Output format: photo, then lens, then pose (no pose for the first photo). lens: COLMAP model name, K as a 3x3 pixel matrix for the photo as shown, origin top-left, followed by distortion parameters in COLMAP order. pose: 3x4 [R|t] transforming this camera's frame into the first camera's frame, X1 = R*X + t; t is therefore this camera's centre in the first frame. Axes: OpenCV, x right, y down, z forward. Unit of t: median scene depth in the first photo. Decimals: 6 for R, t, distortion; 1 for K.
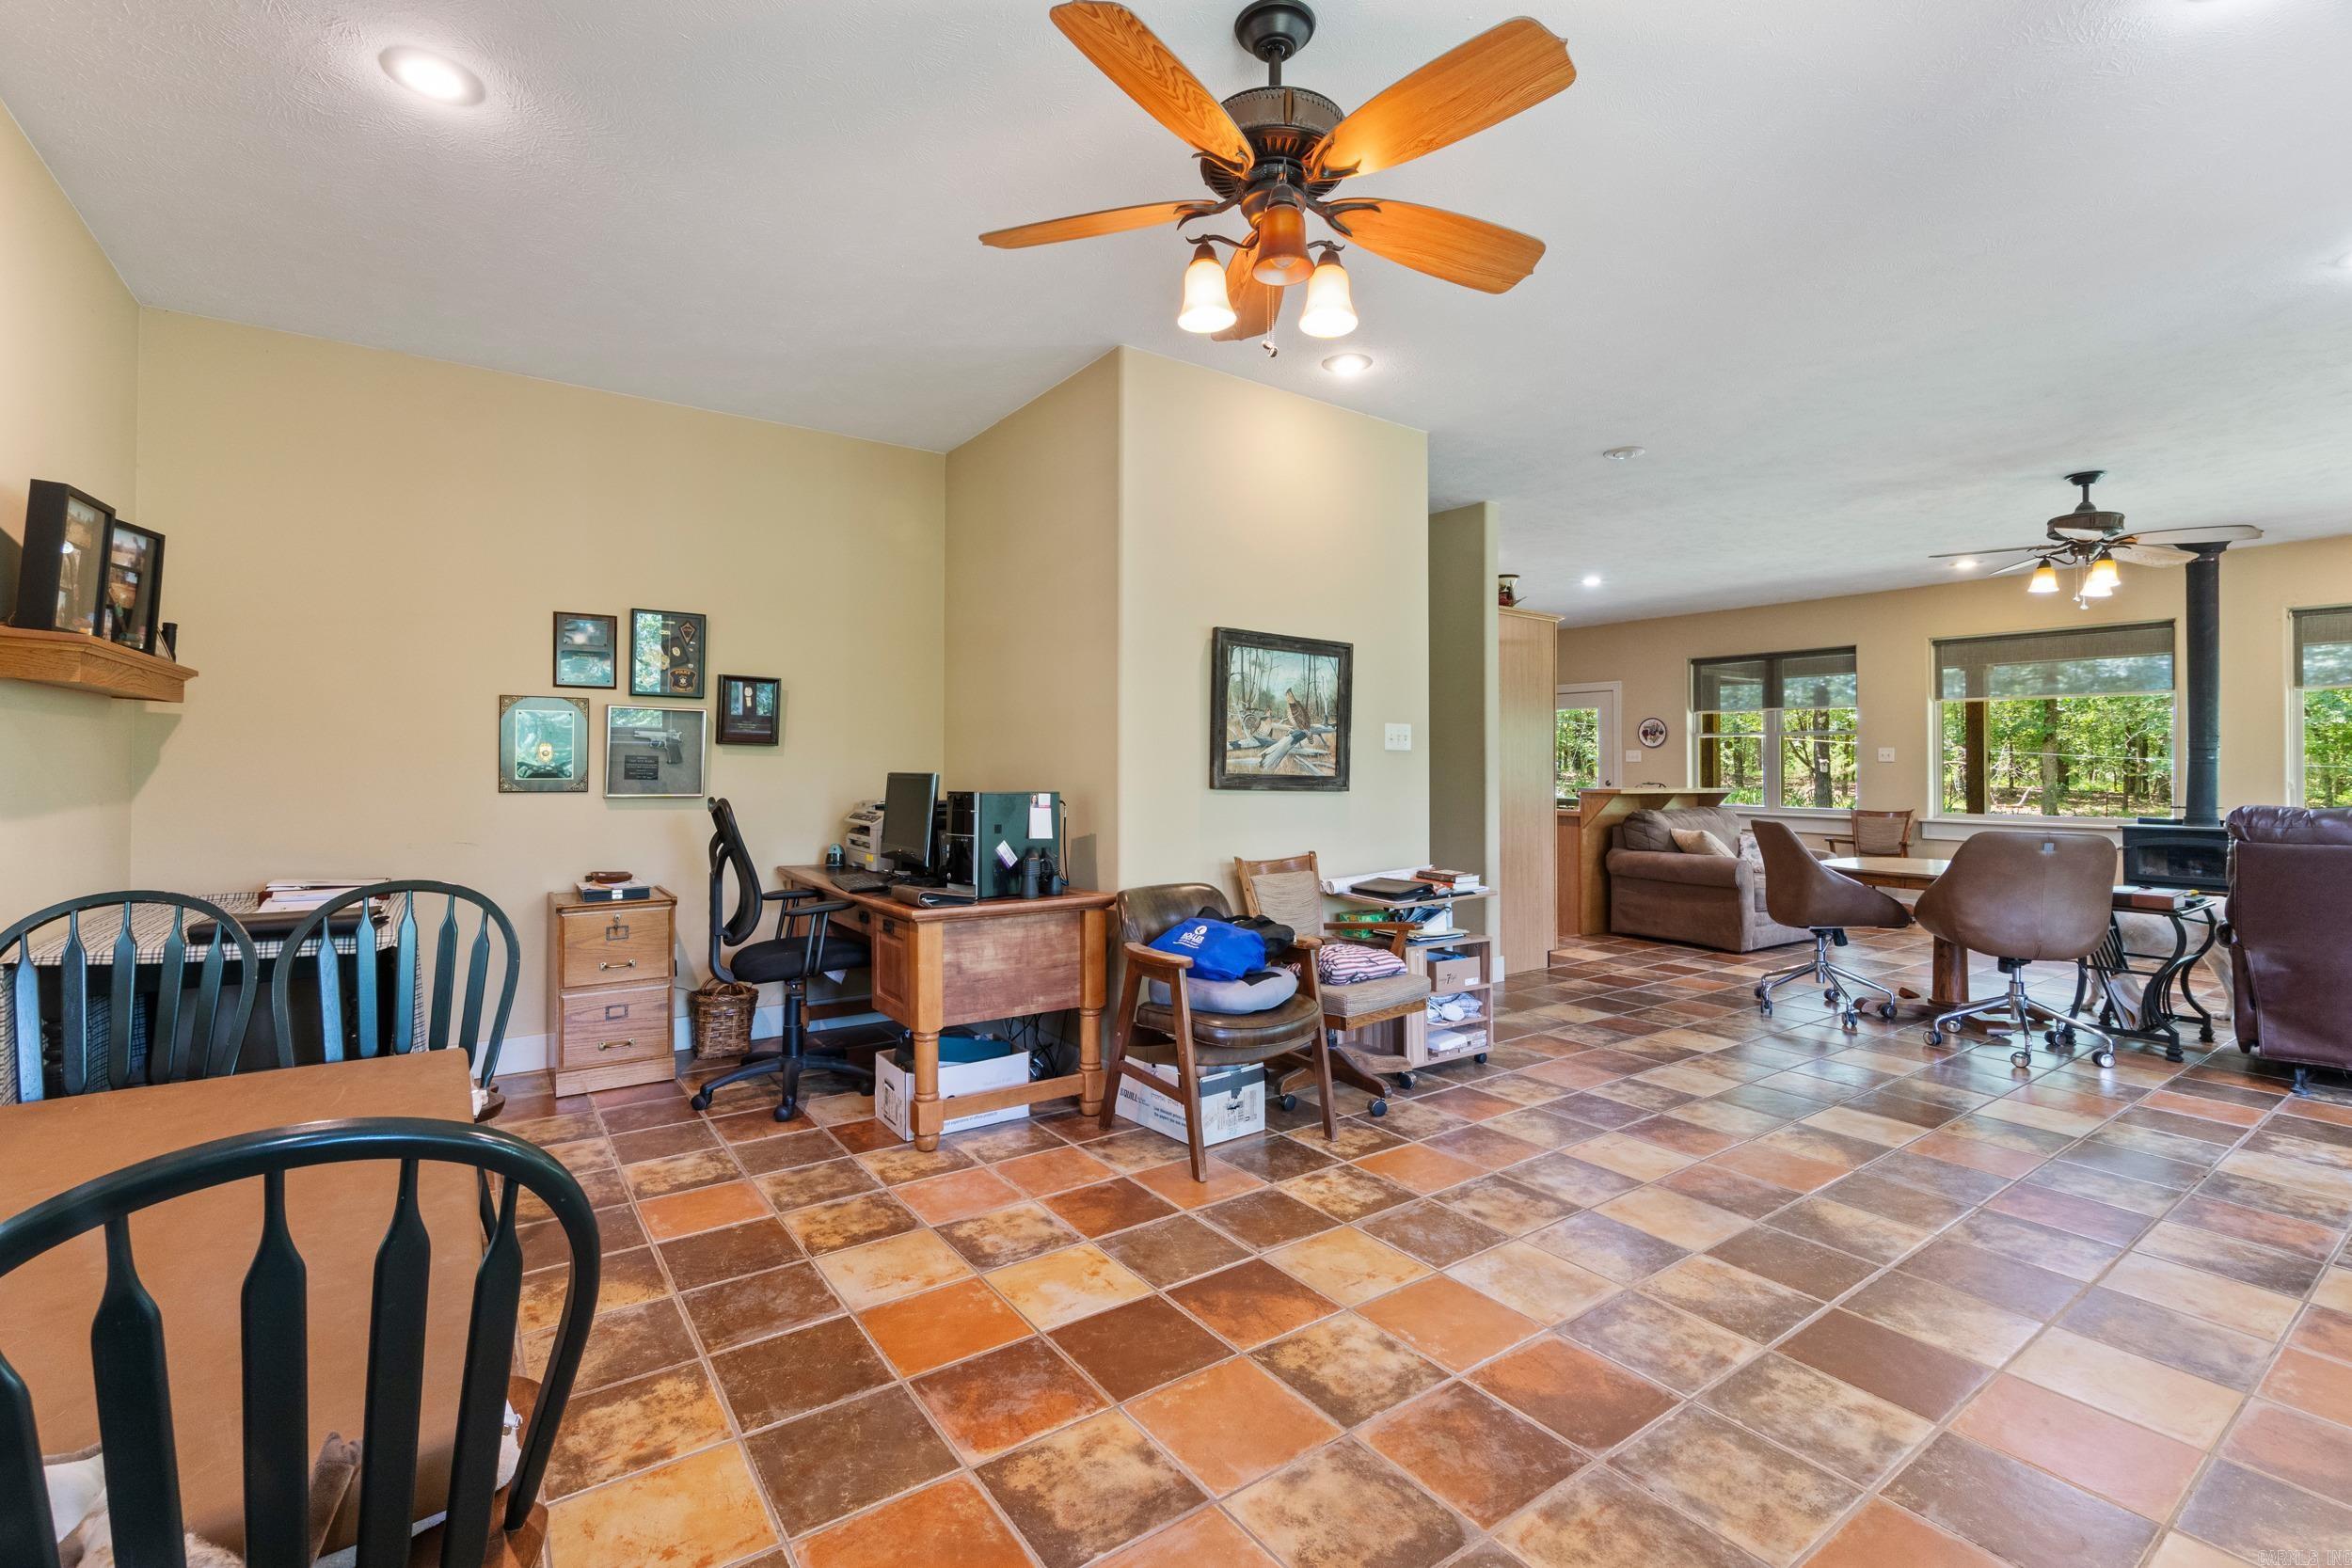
lens RADIAL K [[1013.4, 0, 1176.7], [0, 1013.4, 774.1], [0, 0, 1]] dist [-0.006134, 0.000628]
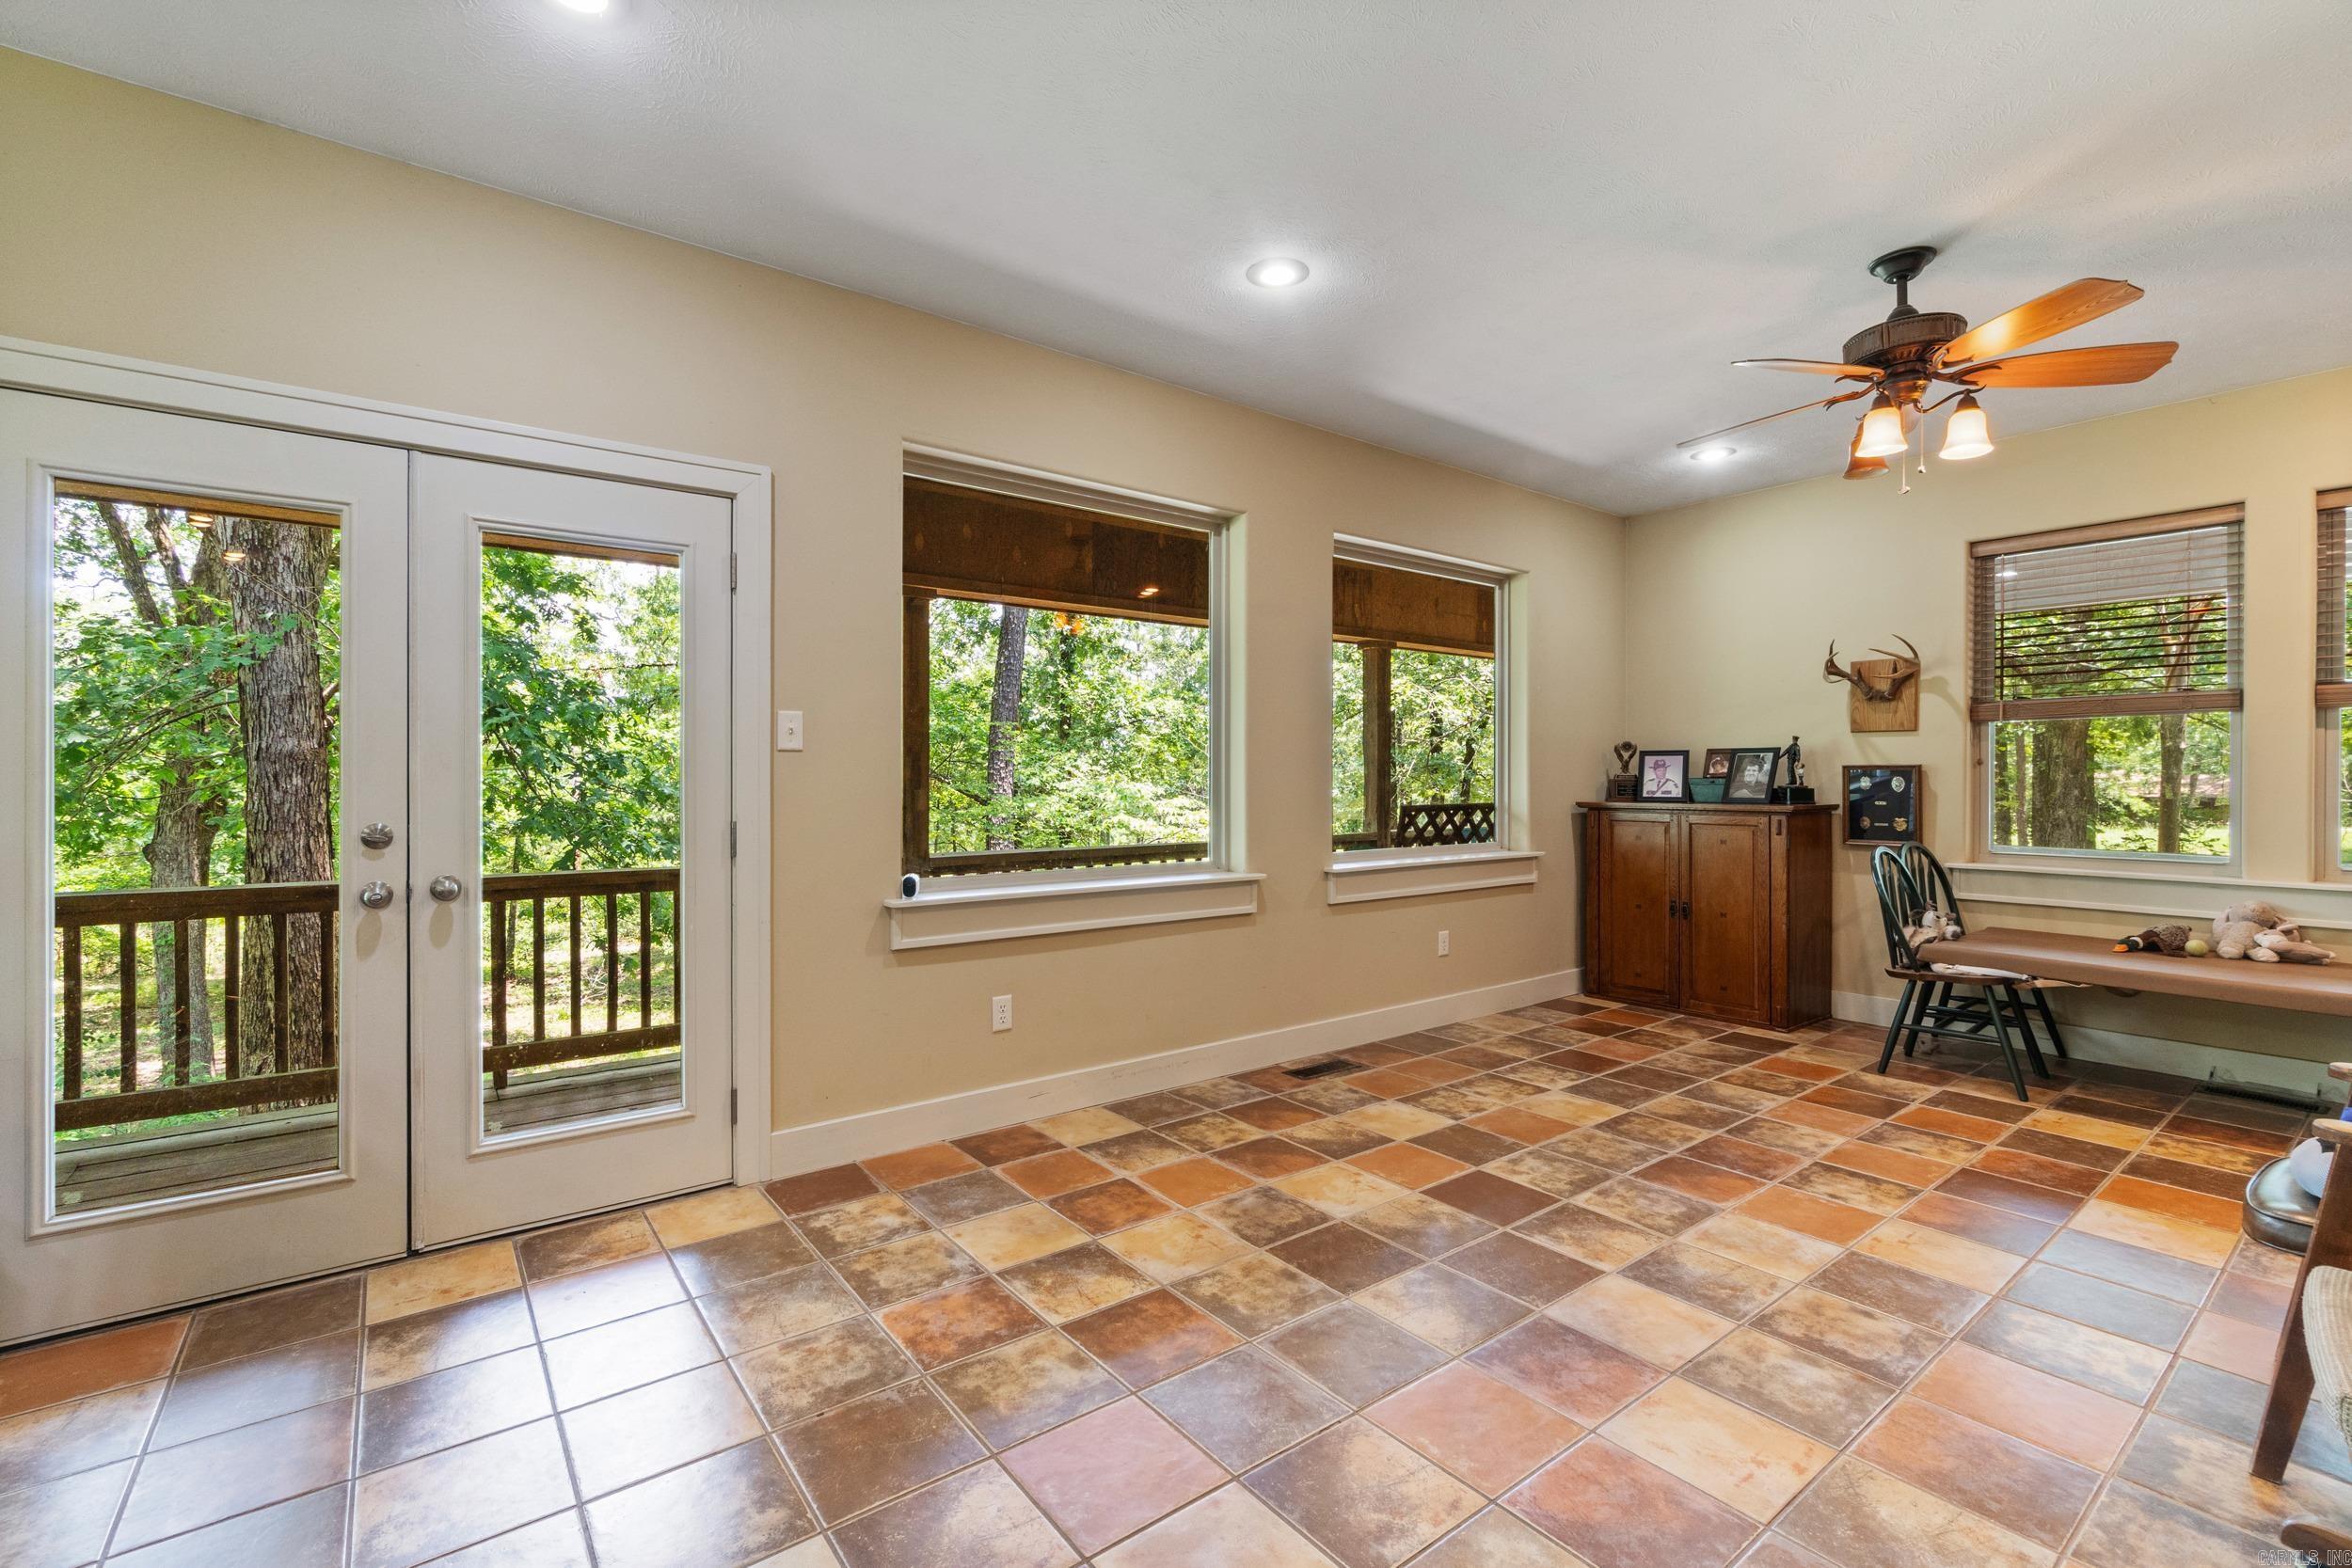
lens RADIAL K [[1013.4, 0, 1171.9], [0, 1013.4, 781.2], [0, 0, 1]] dist [-0.006134, 0.000628]
pose [[-0.999323, -0.003560, -0.036624, 1.175619], [-0.003861, 0.999959, 0.008143, -0.014576], [0.036594, 0.008279, -0.999296, 2.353397]]
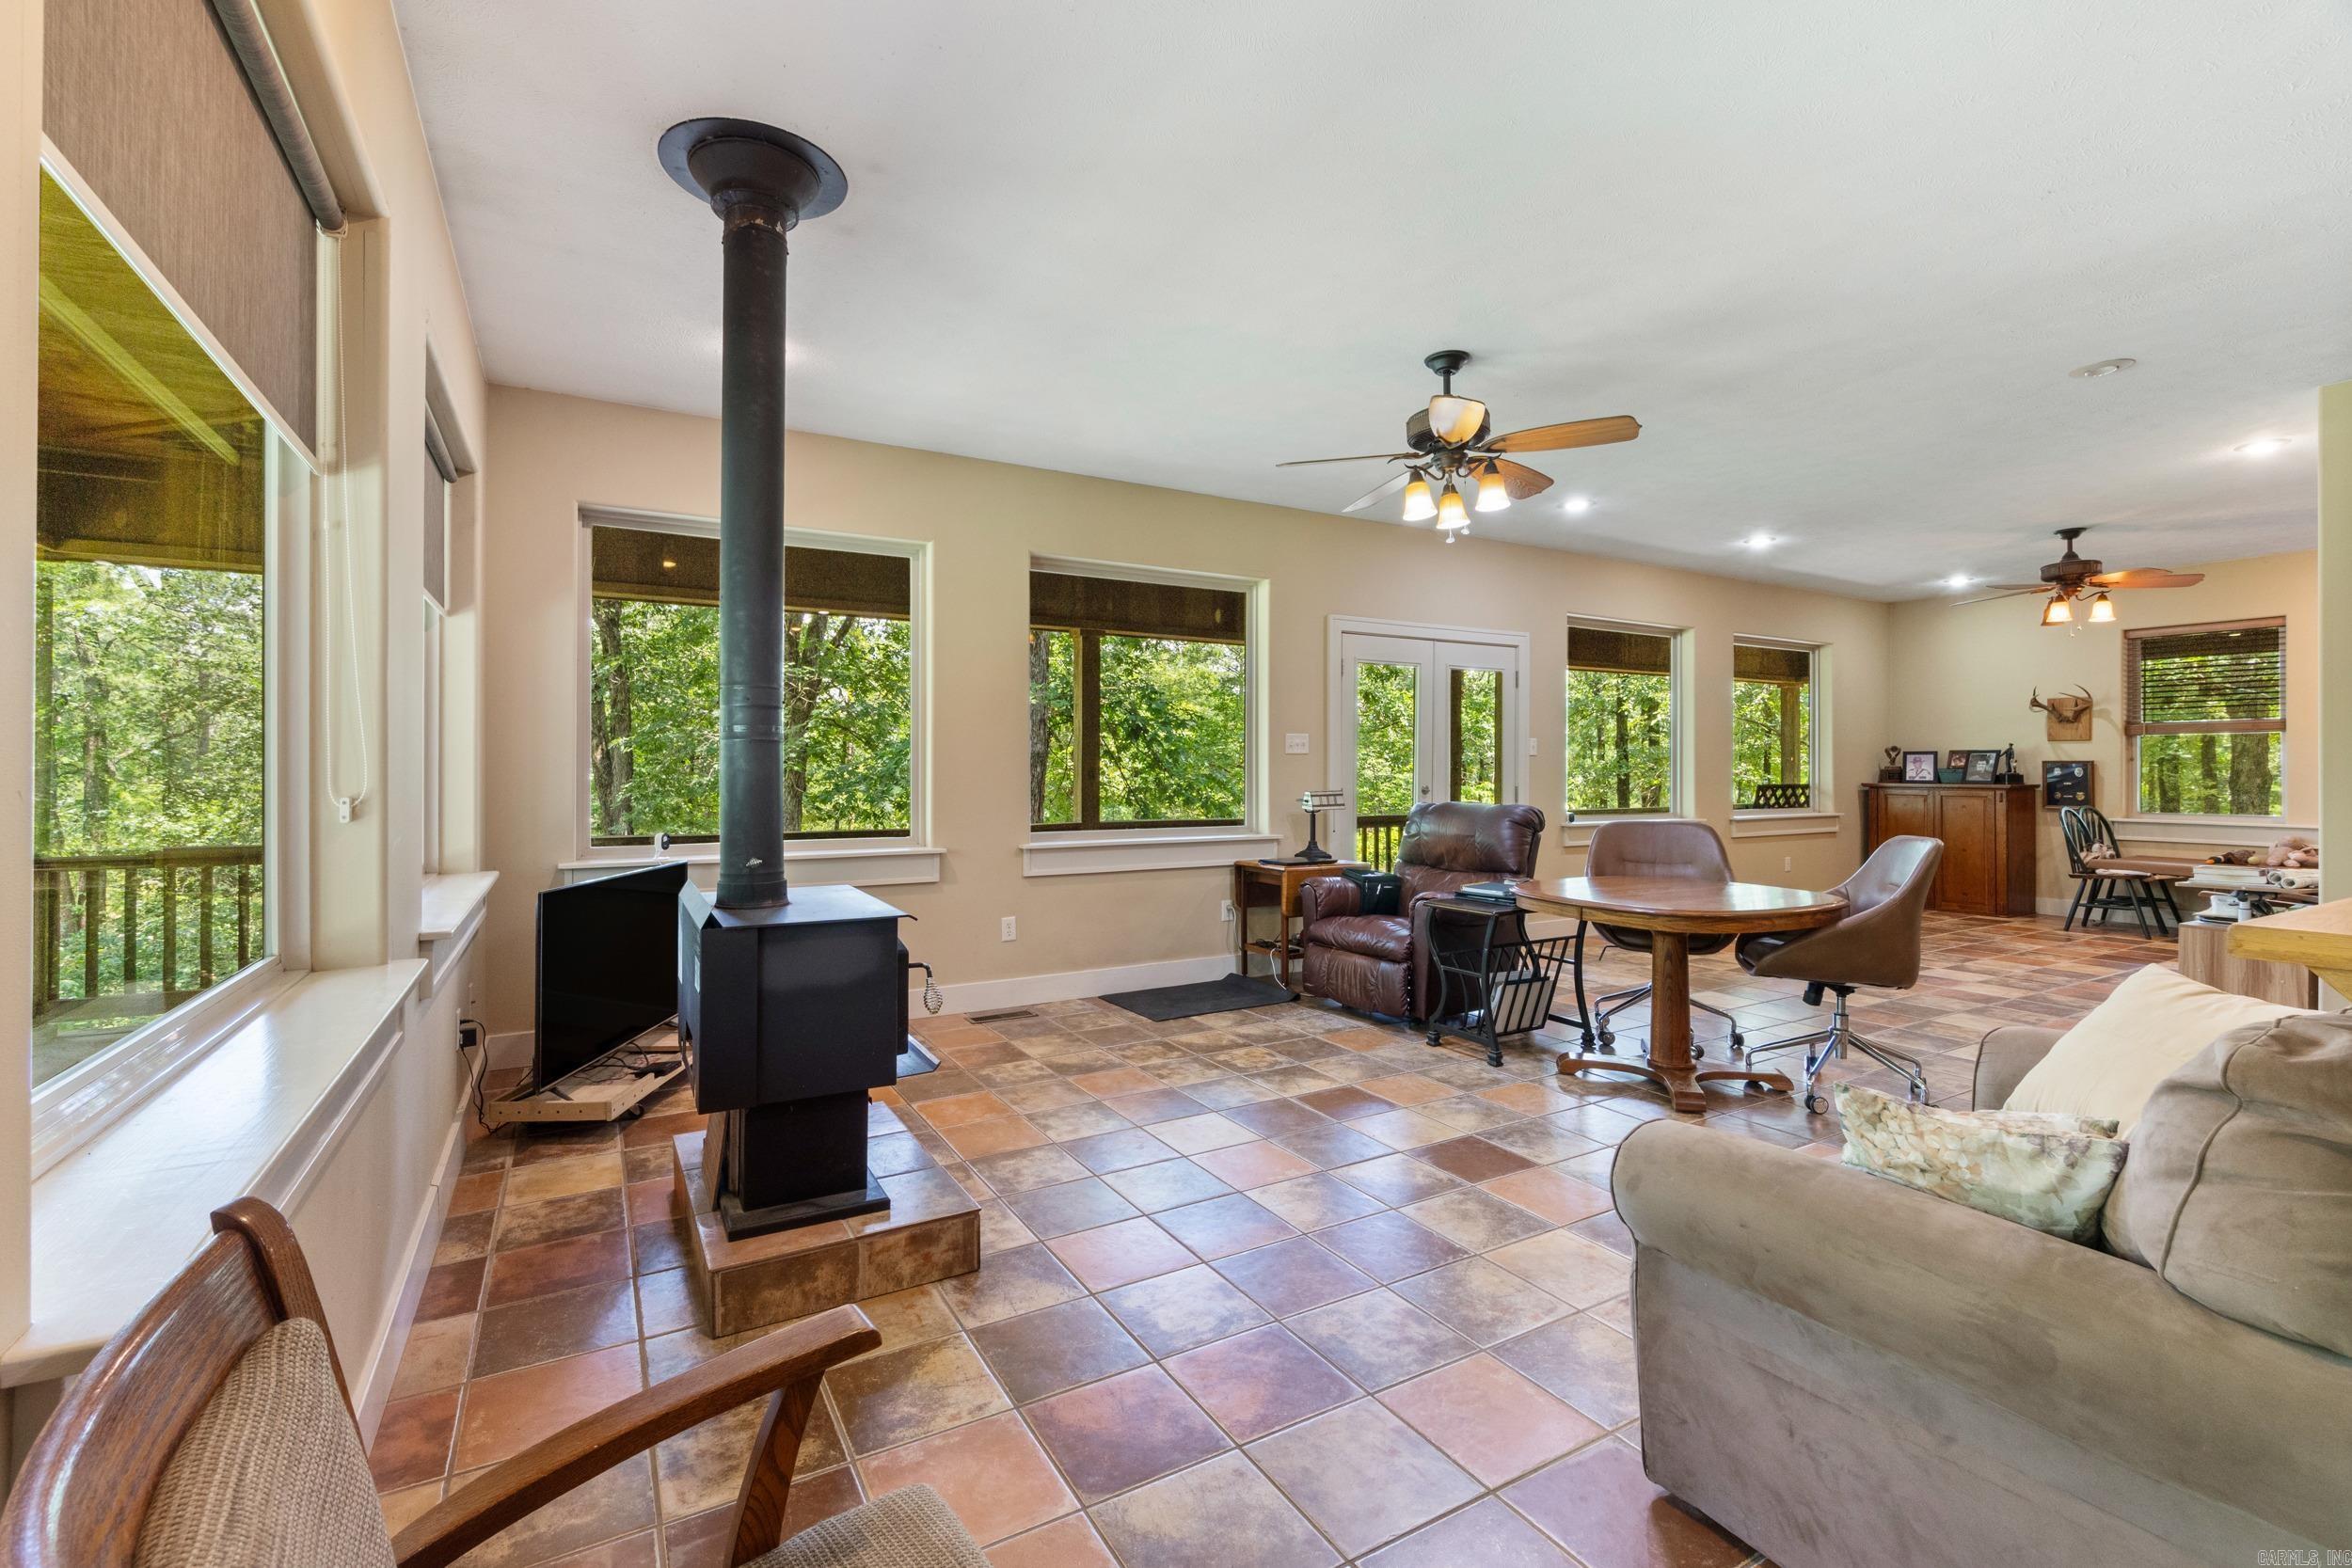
lens RADIAL K [[1013.4, 0, 1166.6], [0, 1013.4, 765.6], [0, 0, 1]] dist [-0.006134, 0.000628]
pose [[-0.995480, -0.004192, 0.094877, 2.562344], [-0.004096, 0.999991, 0.001200, -0.010958], [-0.094882, 0.000806, -0.995488, 4.310854]]
